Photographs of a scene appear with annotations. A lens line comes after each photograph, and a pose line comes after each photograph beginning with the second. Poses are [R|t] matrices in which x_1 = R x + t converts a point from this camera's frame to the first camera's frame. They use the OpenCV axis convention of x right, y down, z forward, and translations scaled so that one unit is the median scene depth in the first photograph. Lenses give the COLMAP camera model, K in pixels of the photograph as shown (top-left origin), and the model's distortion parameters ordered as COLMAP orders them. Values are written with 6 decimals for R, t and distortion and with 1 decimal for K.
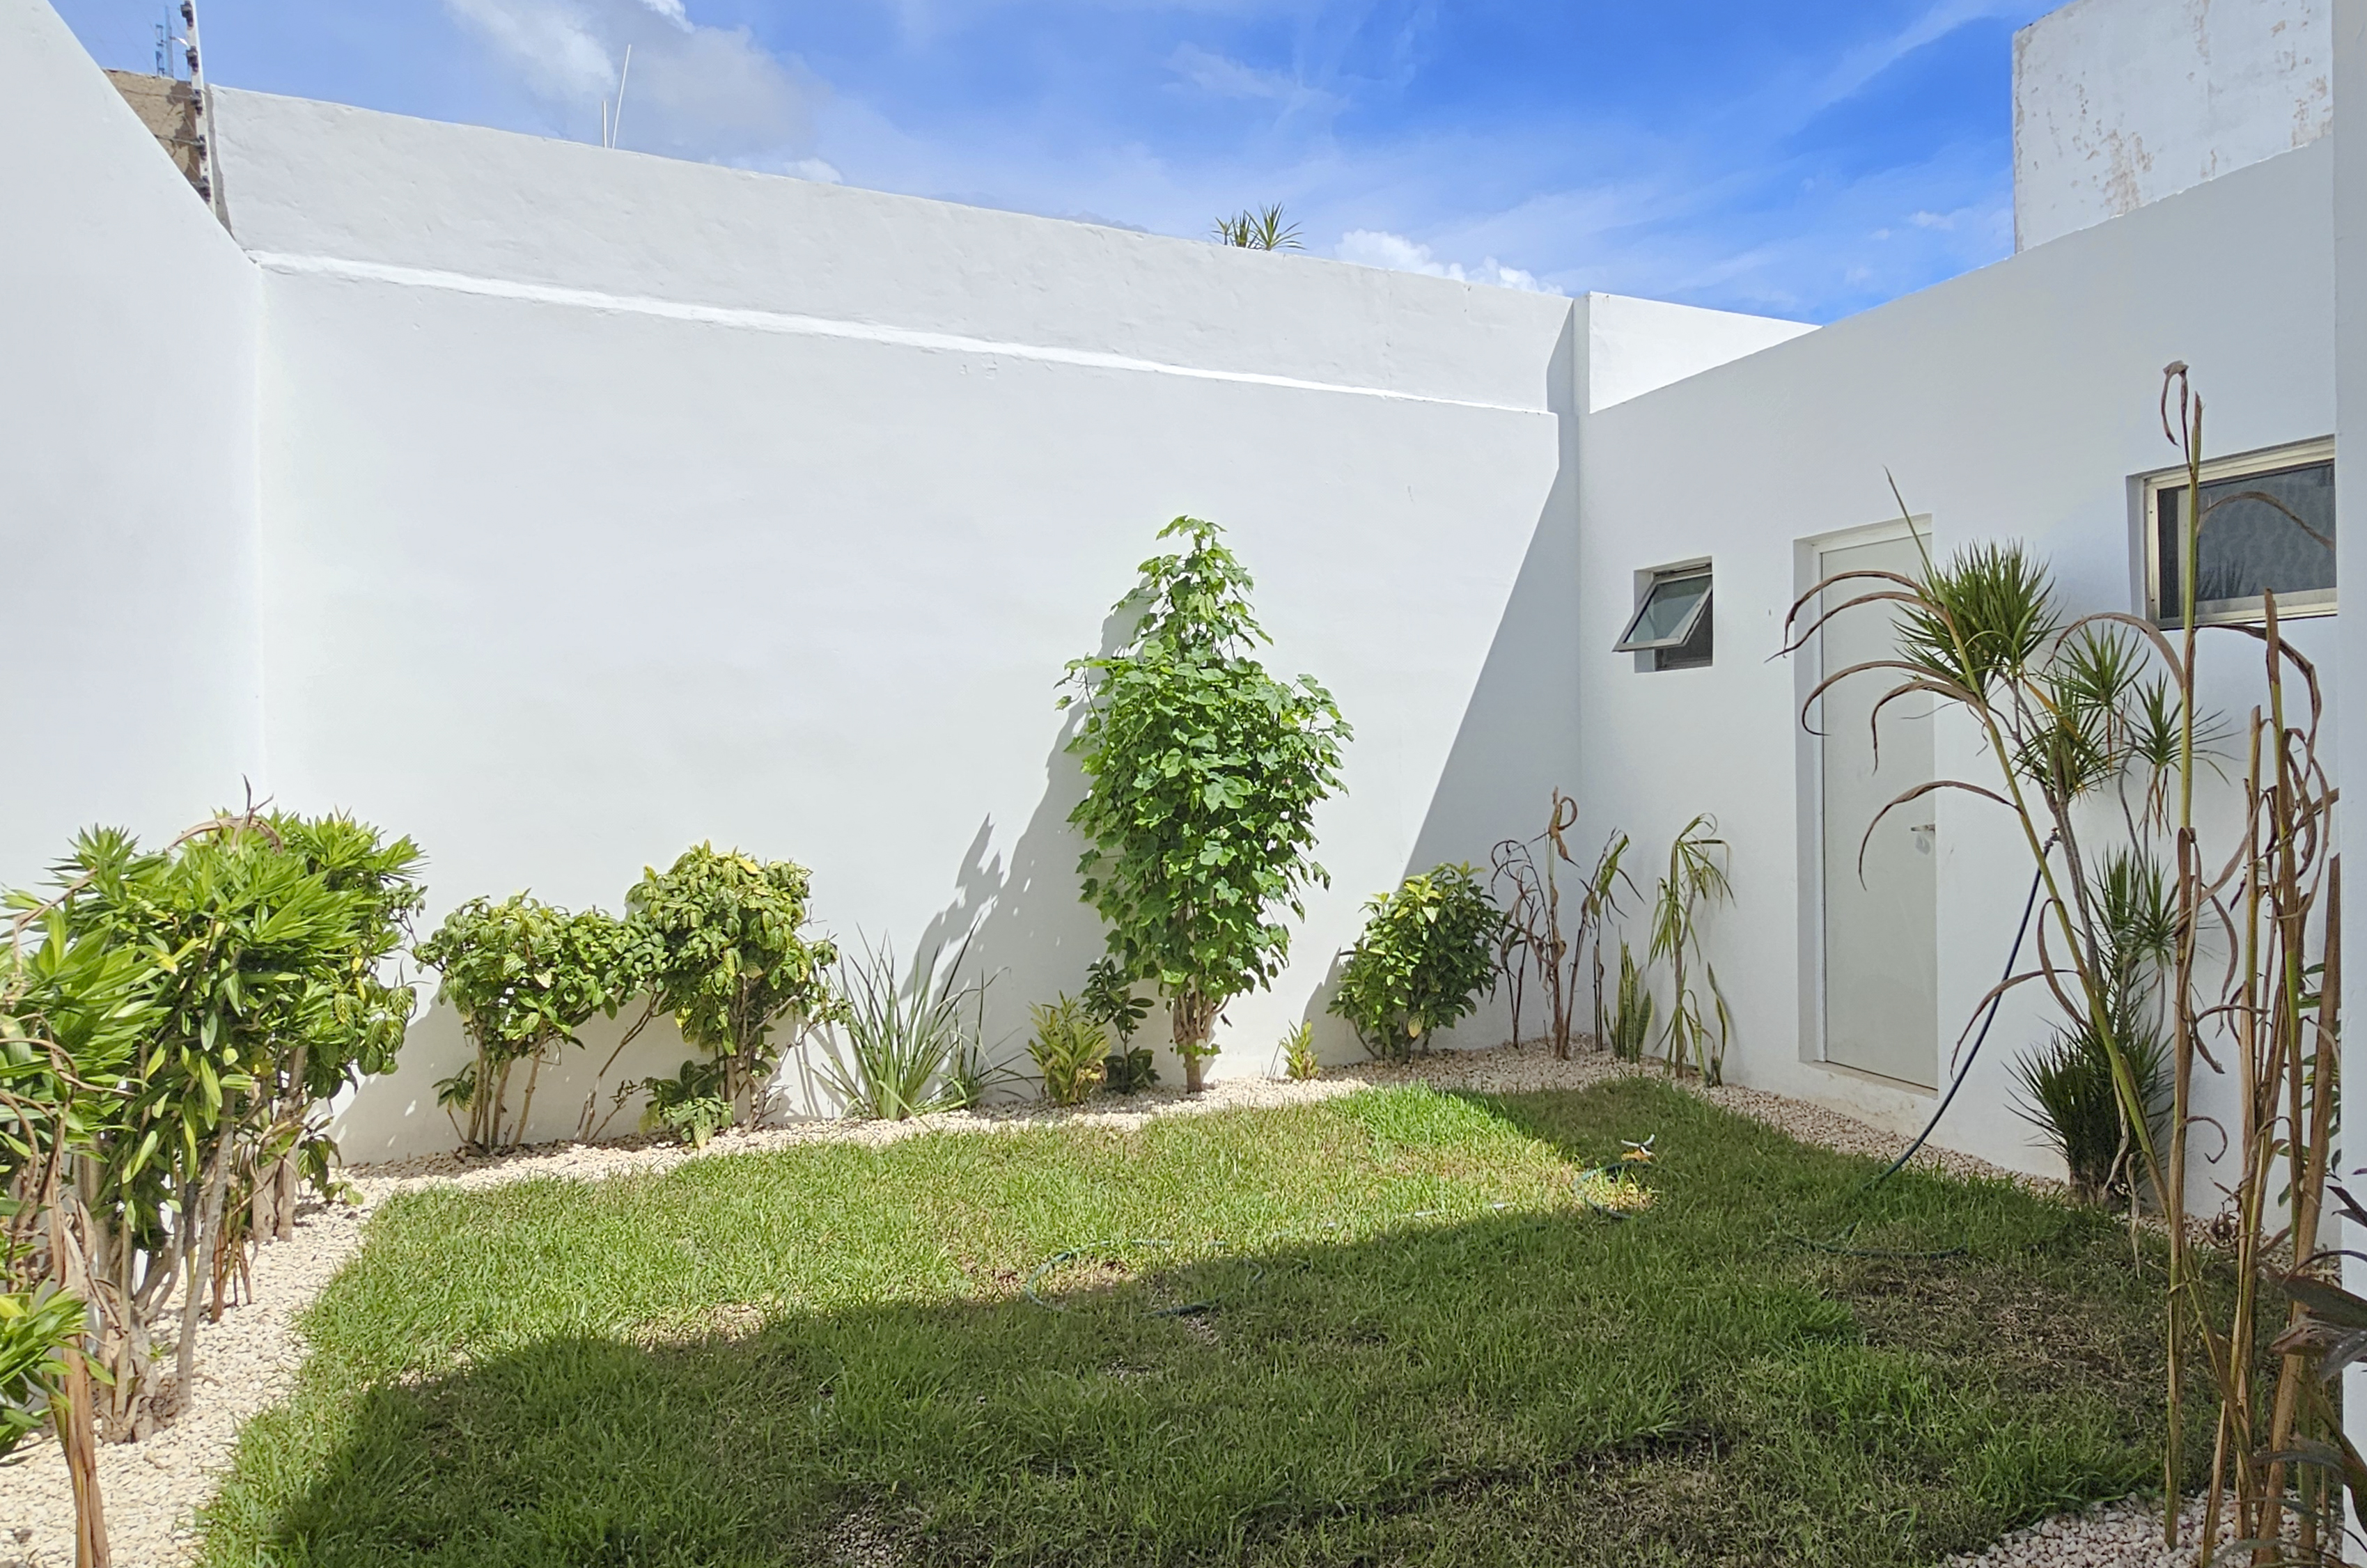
lens RADIAL K [[884.3, 0, 1187.8], [0, 884.3, 772.6], [0, 0, 1]] dist [-0.001300, -0.000027]
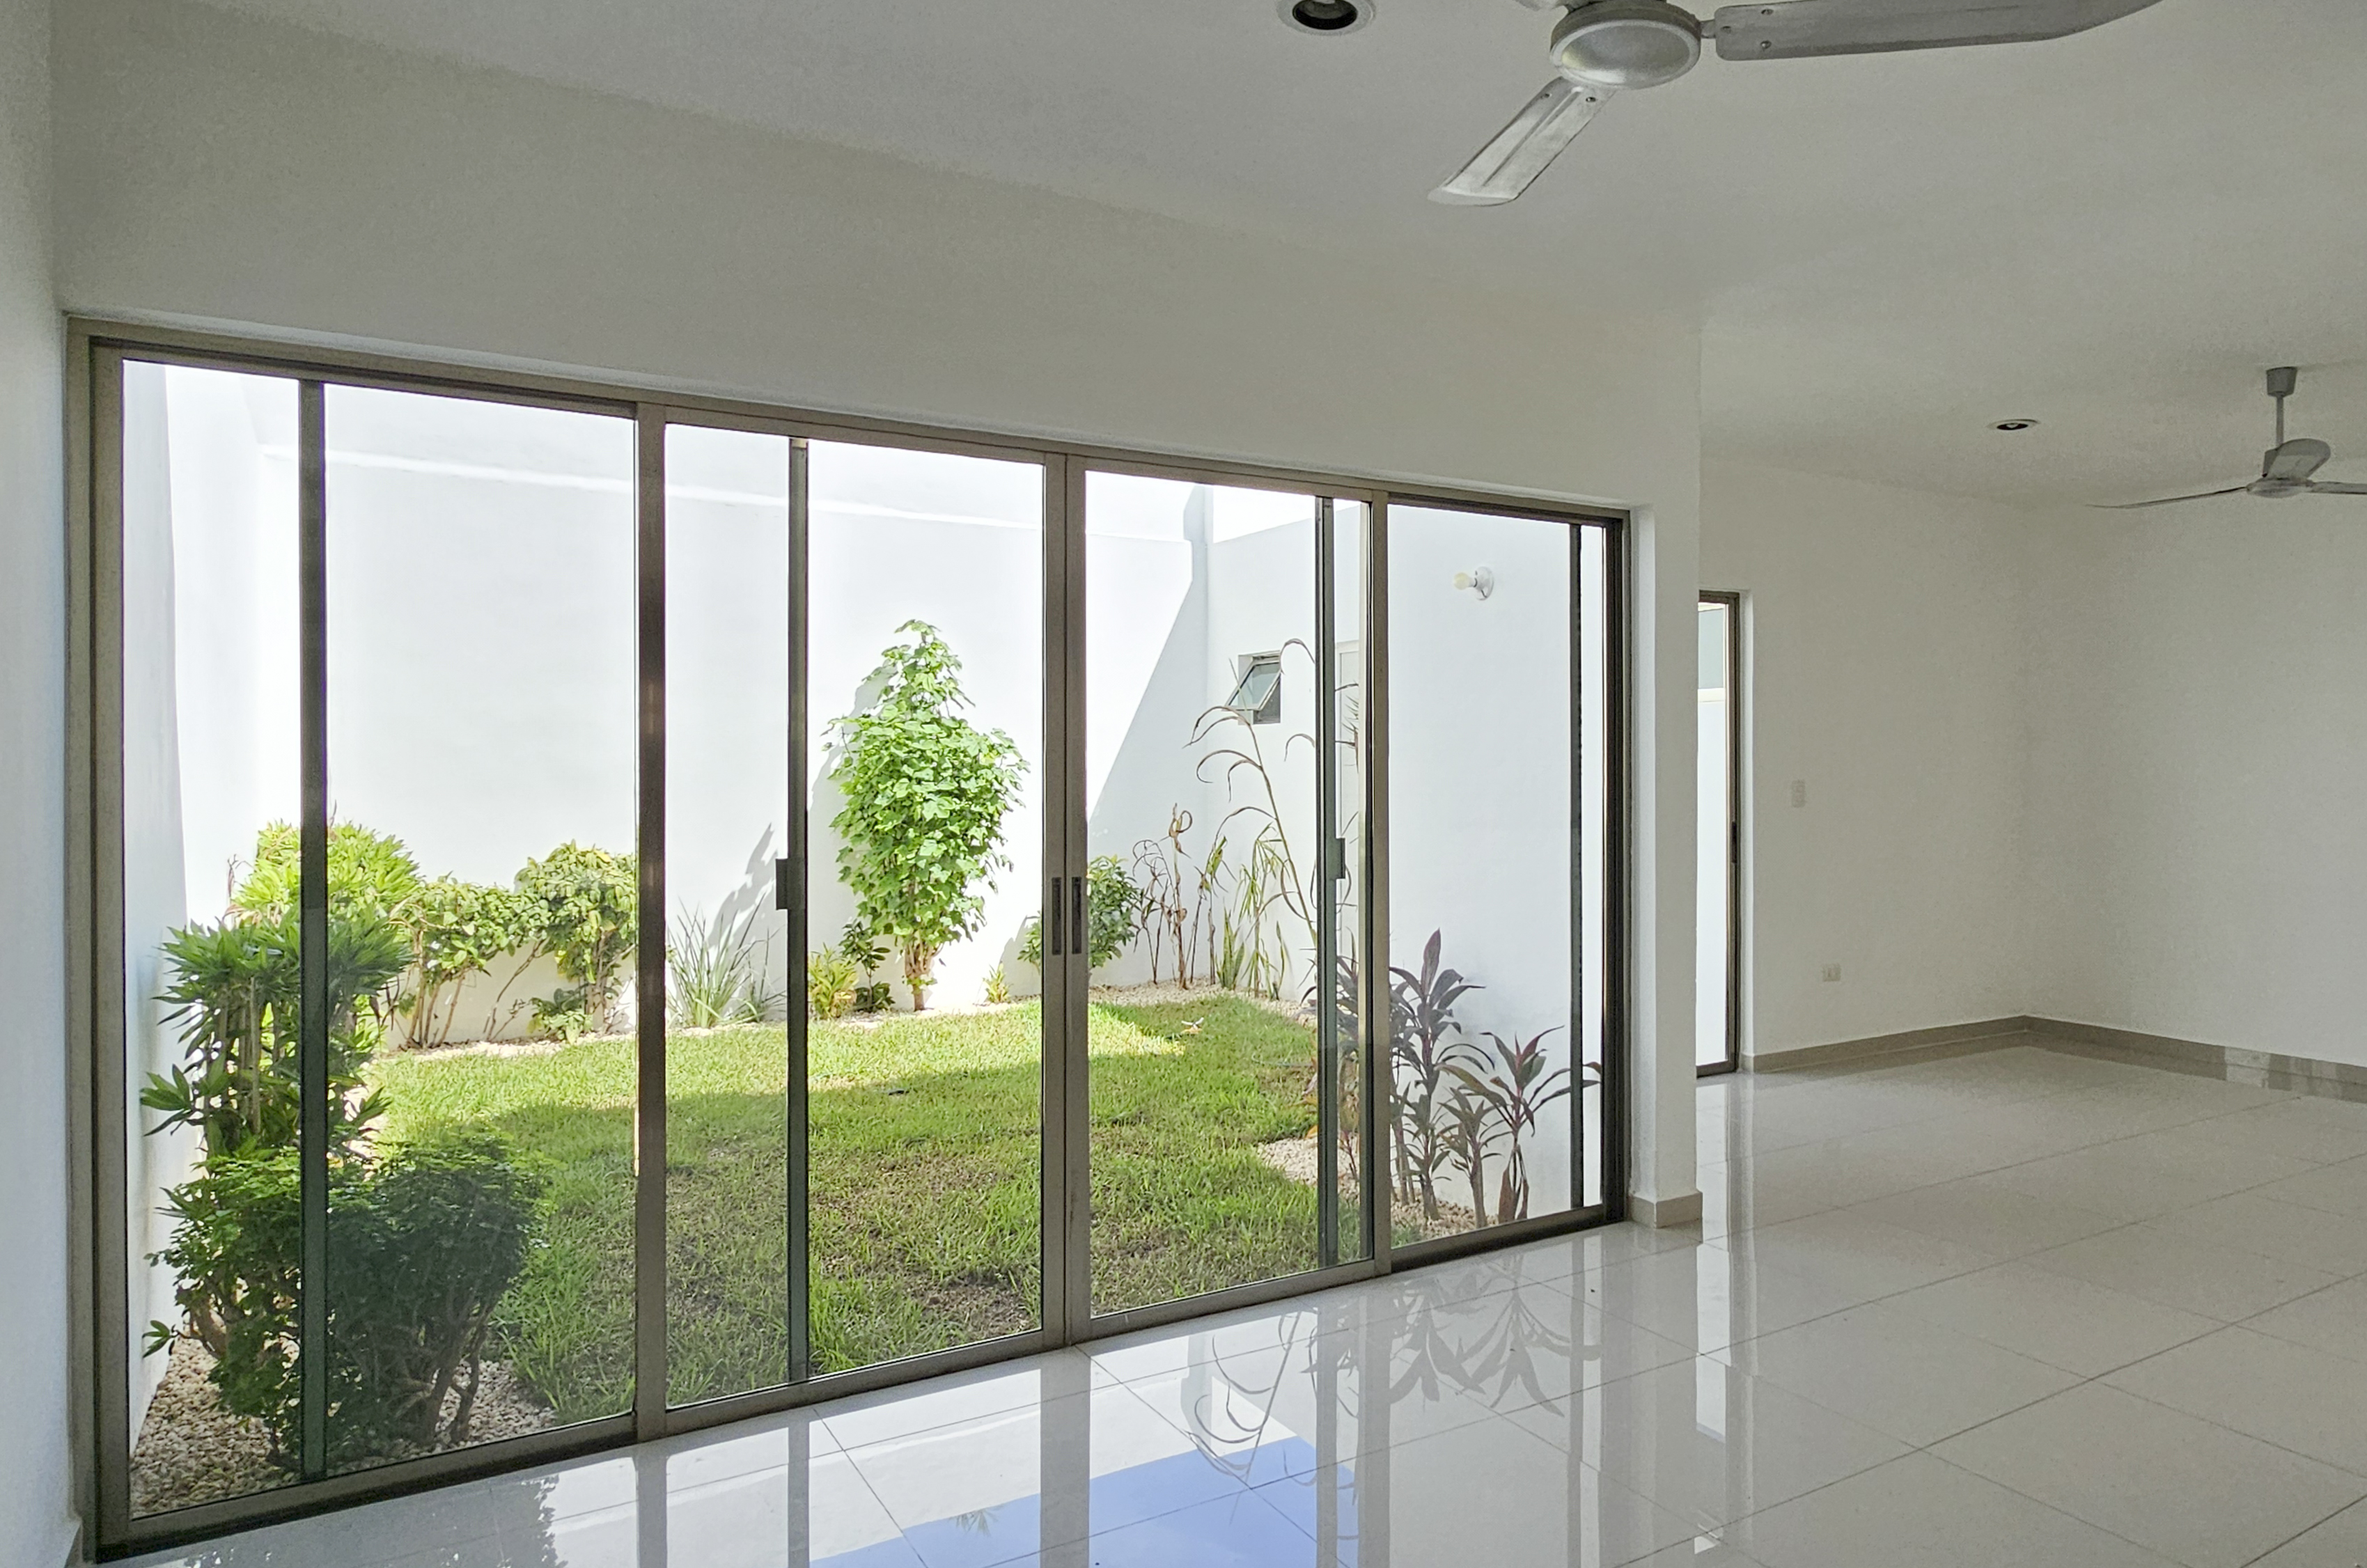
lens RADIAL K [[1026.6, 0, 1183.5], [0, 1026.6, 784.0], [0, 0, 1]] dist [0.002809, 0.000121]
pose [[0.984237, 0.007233, 0.176706, 0.141088], [-0.008705, 0.999934, 0.007554, -0.034072], [-0.176639, -0.008973, 0.984235, -0.784518]]
